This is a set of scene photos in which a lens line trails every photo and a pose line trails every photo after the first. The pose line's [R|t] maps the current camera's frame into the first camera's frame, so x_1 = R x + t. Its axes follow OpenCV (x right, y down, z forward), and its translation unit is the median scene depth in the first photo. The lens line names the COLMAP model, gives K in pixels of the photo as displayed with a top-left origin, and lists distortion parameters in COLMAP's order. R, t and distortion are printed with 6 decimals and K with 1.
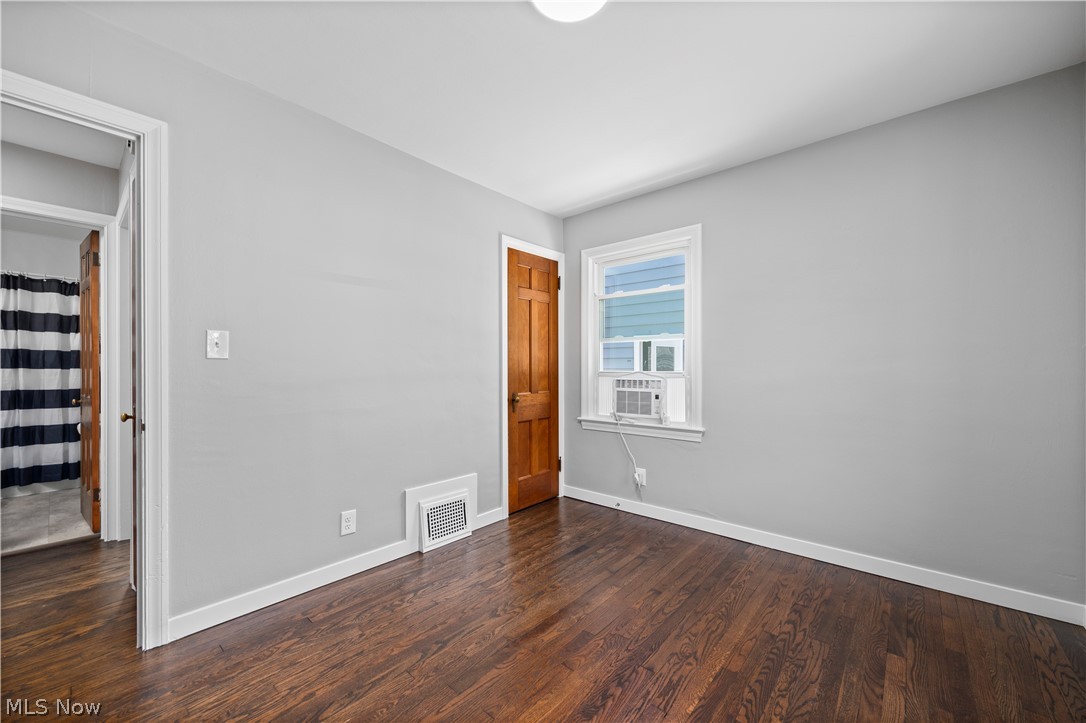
lens RADIAL K [[422.2, 0, 543.0], [0, 422.2, 363.5], [0, 0, 1]] dist [-0.002984, 0.000241]
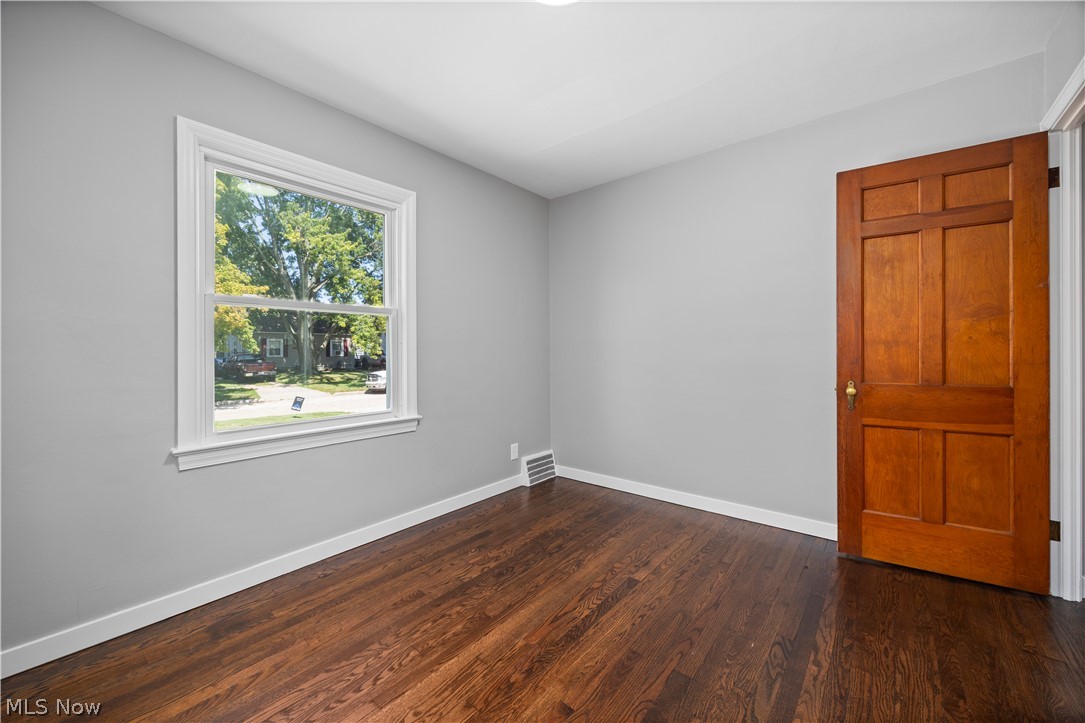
lens RADIAL K [[421.8, 0, 544.5], [0, 421.8, 355.5], [0, 0, 1]] dist [-0.002984, 0.000241]
pose [[-0.999569, 0.006930, -0.028539, 0.023842], [0.006953, 0.999976, -0.000724, 0.005727], [0.028533, -0.000922, -0.999592, 0.358353]]
